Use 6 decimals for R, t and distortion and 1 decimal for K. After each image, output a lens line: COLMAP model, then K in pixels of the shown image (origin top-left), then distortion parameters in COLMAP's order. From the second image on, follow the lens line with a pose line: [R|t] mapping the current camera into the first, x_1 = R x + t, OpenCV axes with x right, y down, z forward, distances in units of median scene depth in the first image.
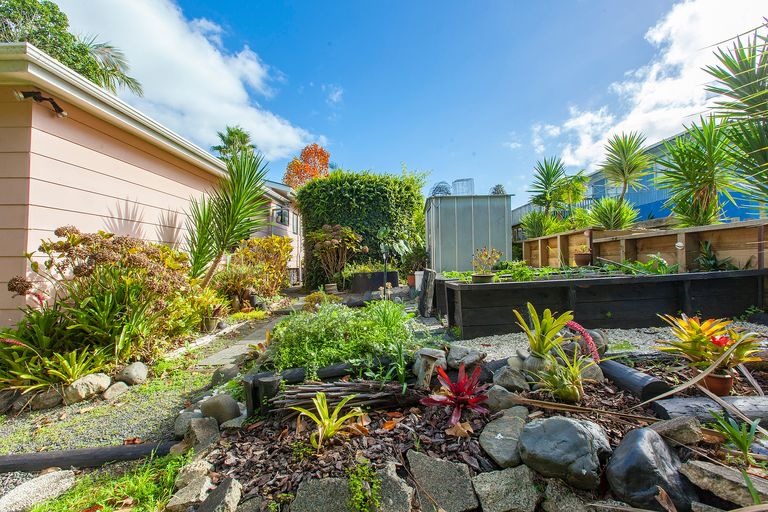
lens RADIAL K [[344.1, 0, 381.2], [0, 344.1, 252.4], [0, 0, 1]] dist [0.003488, -0.000807]
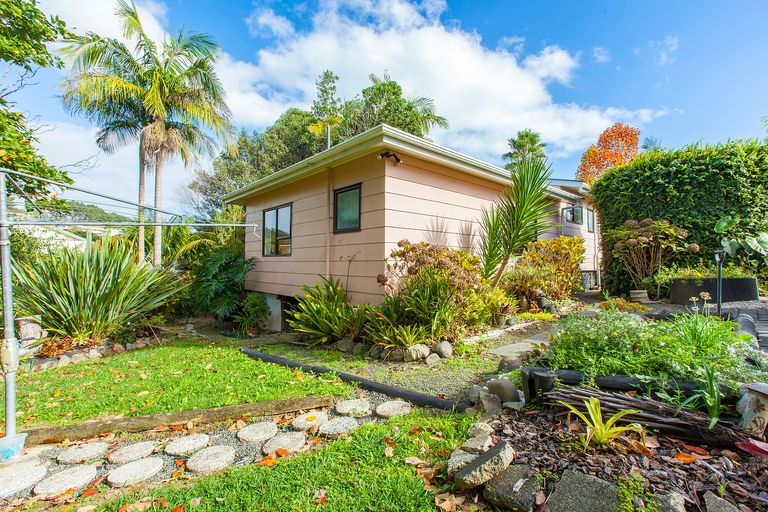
lens RADIAL K [[344.1, 0, 381.2], [0, 344.1, 252.4], [0, 0, 1]] dist [0.003488, -0.000807]
pose [[0.692607, -0.020399, -0.721027, 0.071974], [0.018468, 0.999774, -0.010546, -0.008970], [0.721079, -0.006011, 0.692827, -0.078138]]
